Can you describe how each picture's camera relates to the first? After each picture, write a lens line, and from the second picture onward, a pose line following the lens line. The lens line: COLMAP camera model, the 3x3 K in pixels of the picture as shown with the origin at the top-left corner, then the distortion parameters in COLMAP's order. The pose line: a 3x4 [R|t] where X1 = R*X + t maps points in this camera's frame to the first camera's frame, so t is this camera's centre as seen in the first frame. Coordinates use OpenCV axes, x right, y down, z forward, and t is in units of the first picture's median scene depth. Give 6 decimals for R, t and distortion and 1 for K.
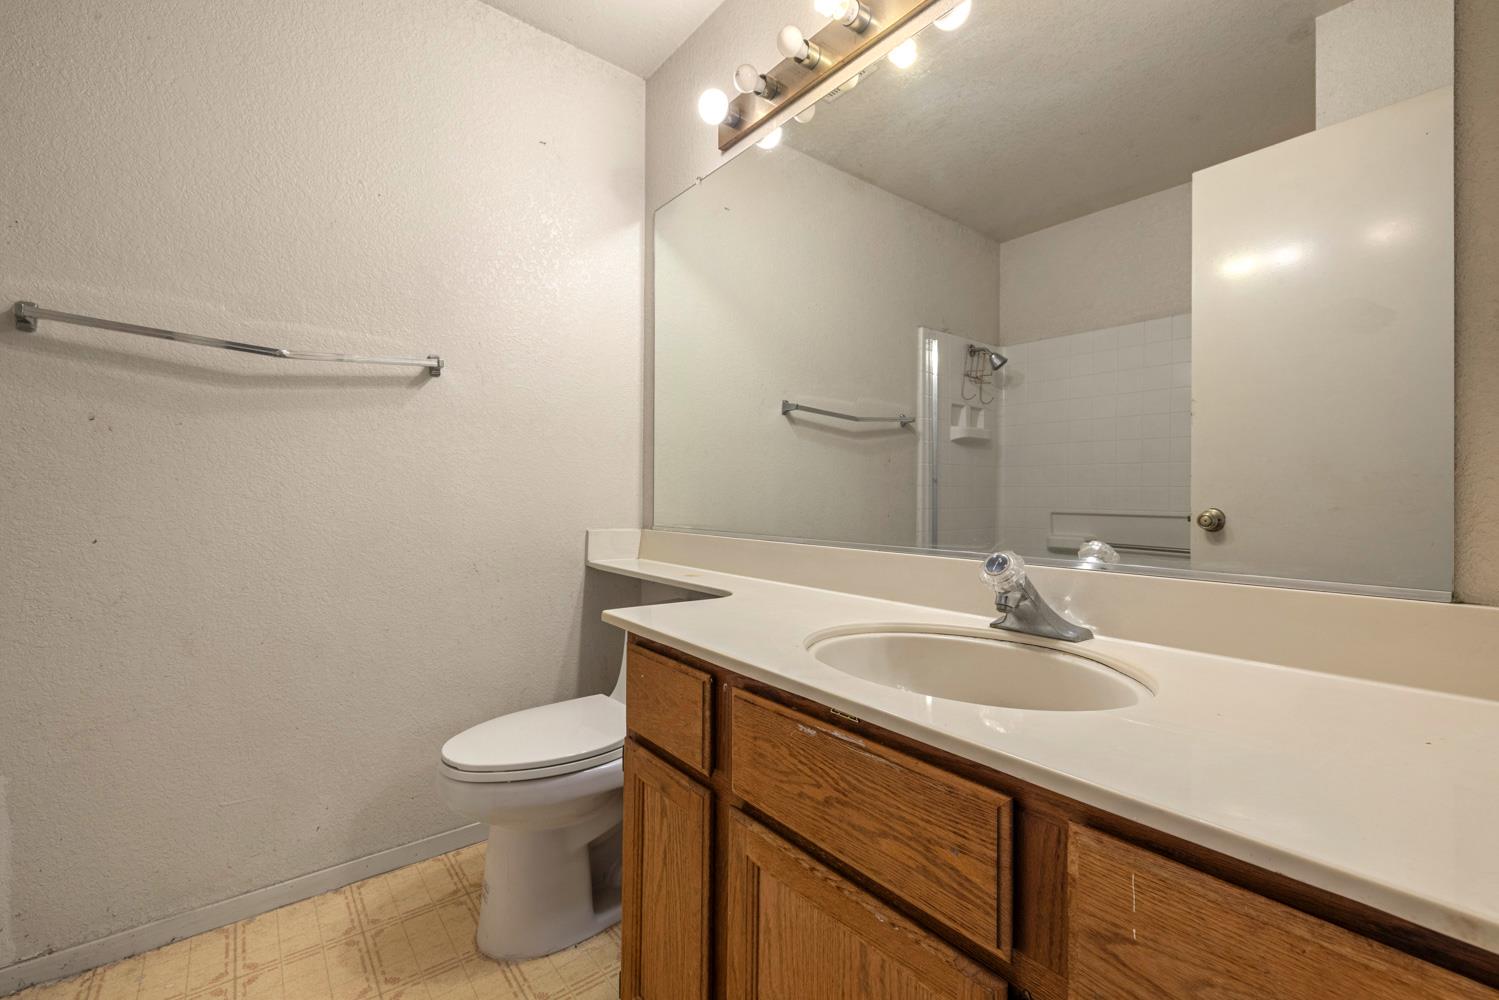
lens RADIAL K [[629.5, 0, 754.2], [0, 629.5, 492.9], [0, 0, 1]] dist [-0.001386, -0.000636]
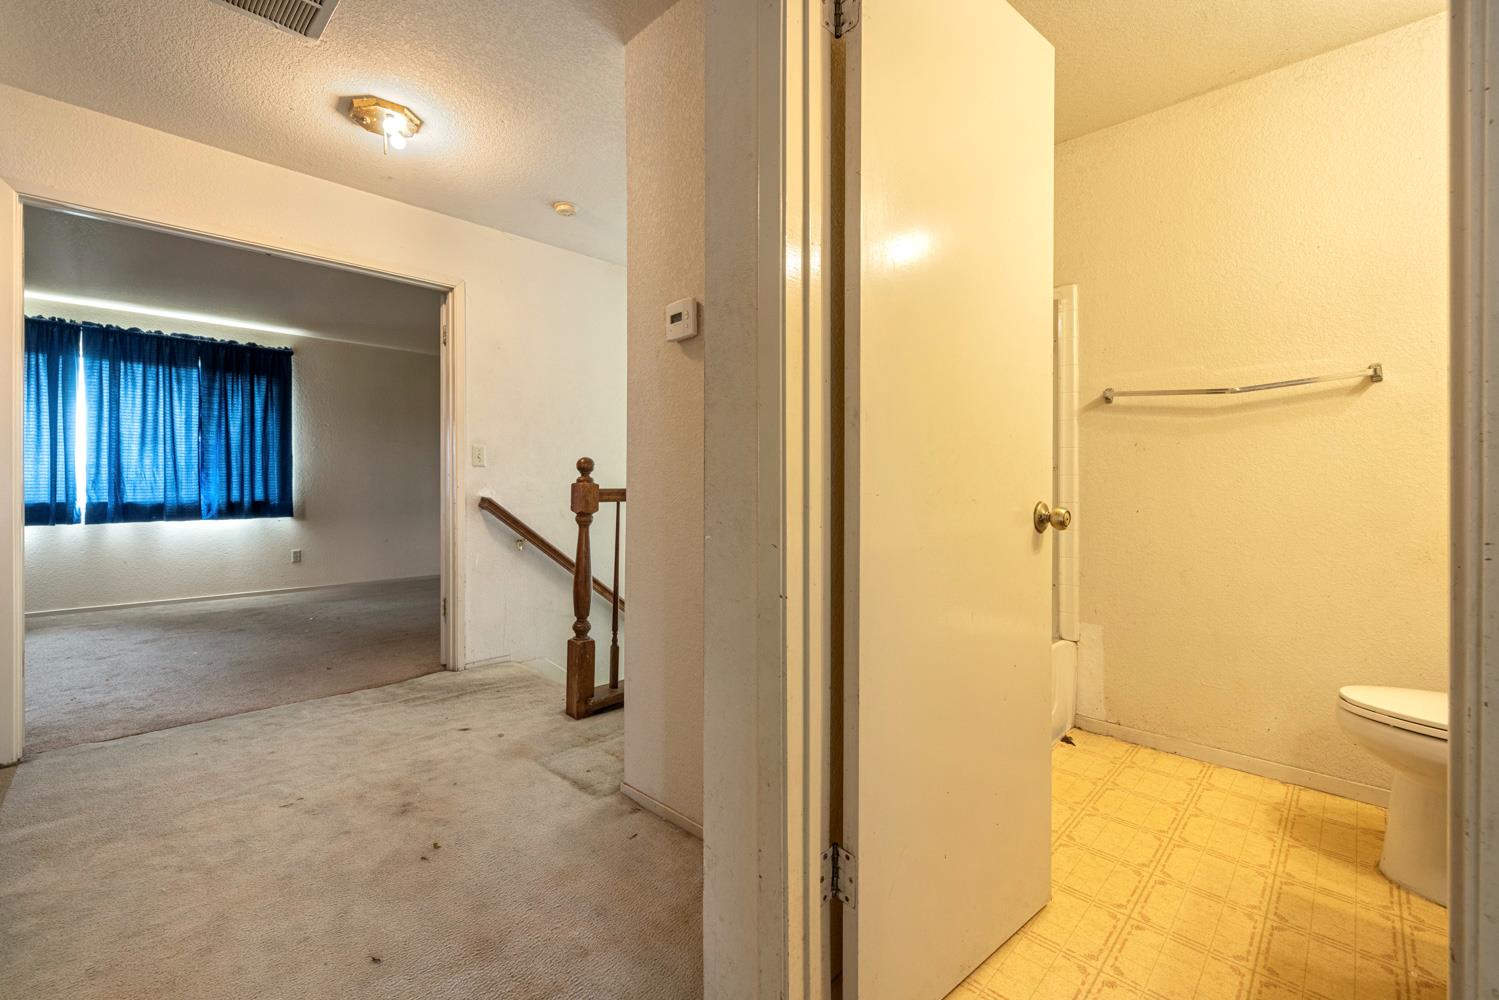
lens RADIAL K [[629.5, 0, 753.3], [0, 629.5, 489.5], [0, 0, 1]] dist [-0.001386, -0.000636]
pose [[0.128195, 0.005509, -0.991734, 0.580666], [0.002560, 0.999979, 0.005885, -0.000518], [0.991746, -0.003293, 0.128178, -0.322218]]
